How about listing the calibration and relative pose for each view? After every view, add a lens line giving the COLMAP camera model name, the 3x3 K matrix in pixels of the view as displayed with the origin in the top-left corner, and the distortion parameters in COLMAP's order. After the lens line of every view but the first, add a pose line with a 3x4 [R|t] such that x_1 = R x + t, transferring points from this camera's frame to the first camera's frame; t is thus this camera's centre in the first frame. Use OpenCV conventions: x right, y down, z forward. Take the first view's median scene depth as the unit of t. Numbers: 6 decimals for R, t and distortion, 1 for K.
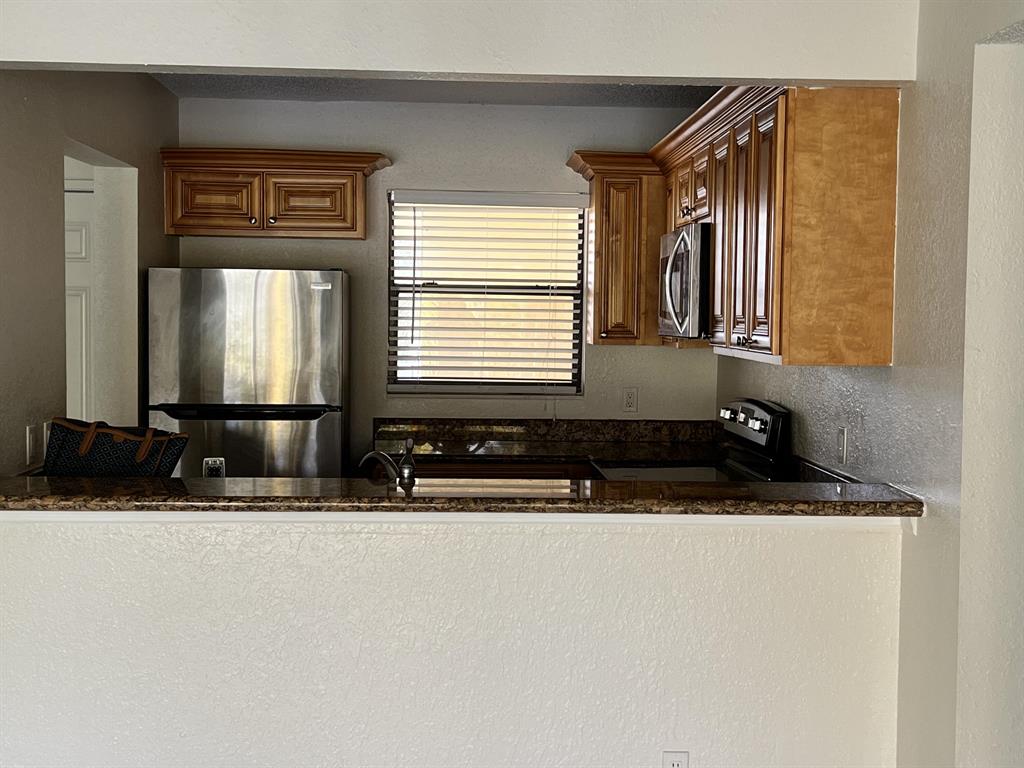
lens RADIAL K [[1395.0, 0, 513.2], [0, 1395.0, 391.7], [0, 0, 1]] dist [0.231162, -0.779941]
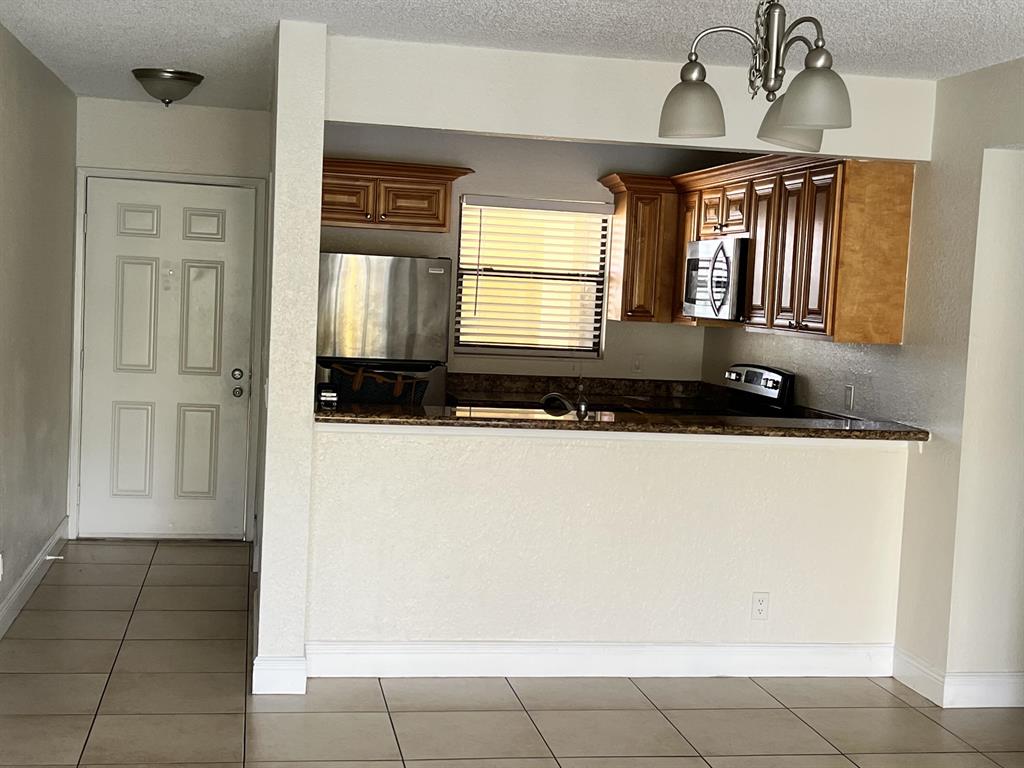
lens RADIAL K [[1395.0, 0, 513.2], [0, 1395.0, 391.7], [0, 0, 1]] dist [0.231162, -0.779941]
pose [[0.988577, 0.024512, 0.148712, -0.237043], [-0.028061, 0.999368, 0.021814, 0.007122], [-0.148083, -0.025737, 0.988640, -0.286173]]
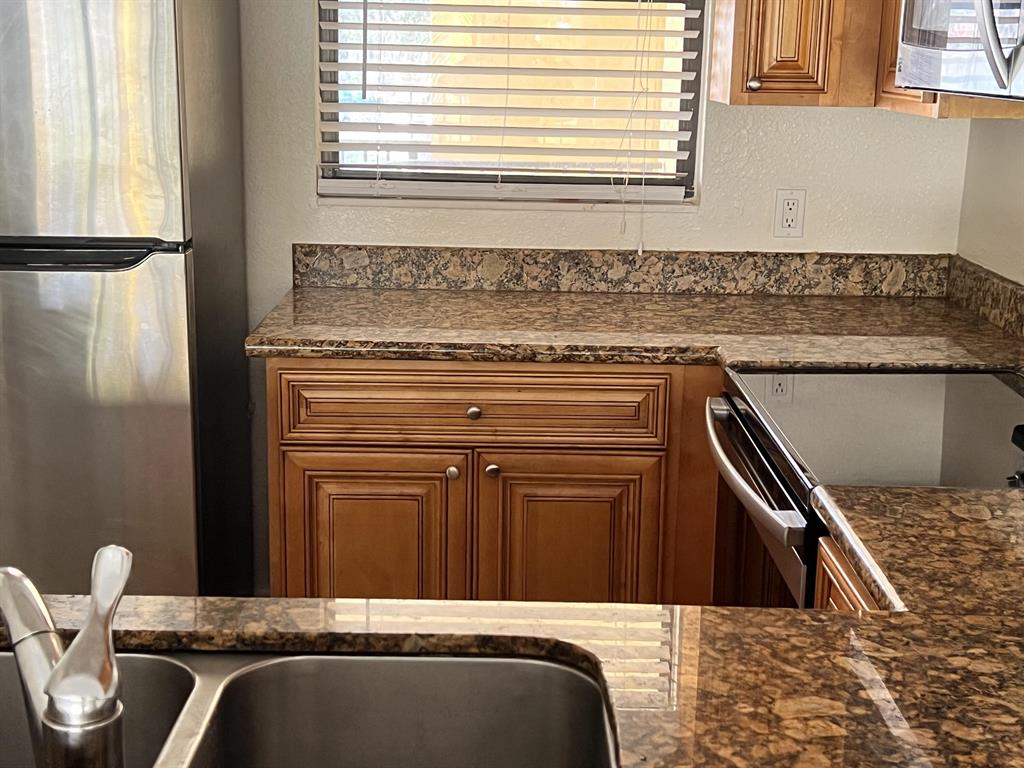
lens RADIAL K [[1395.0, 0, 513.2], [0, 1395.0, 391.7], [0, 0, 1]] dist [0.231162, -0.779941]
pose [[0.999243, 0.016508, -0.035234, 0.001457], [-0.009860, 0.983409, 0.181132, -0.023983], [0.037640, -0.180648, 0.982827, 0.502879]]
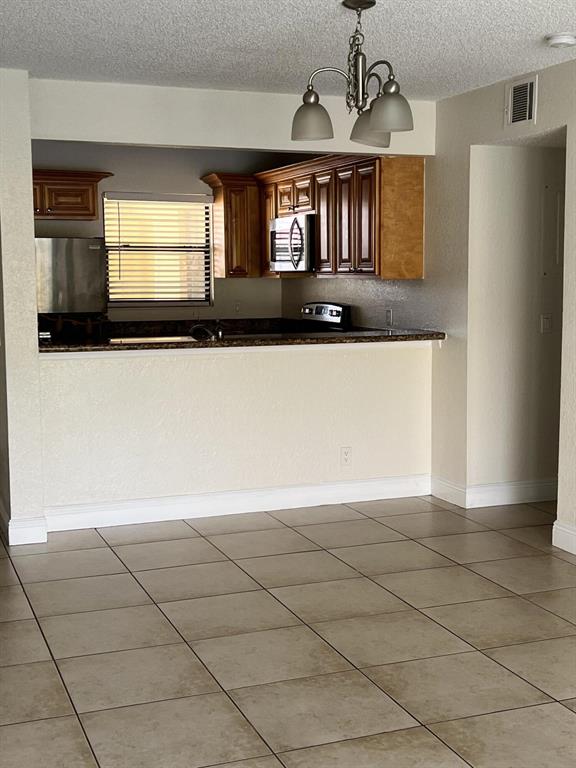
lens RADIAL K [[1046.2, 0, 300.9], [0, 1046.2, 382.7], [0, 0, 1]] dist [0.231162, -0.779941]
pose [[0.942825, -0.054057, 0.328876, -0.317967], [0.036941, 0.997629, 0.058075, 0.028686], [-0.331235, -0.042605, 0.942586, -0.364330]]
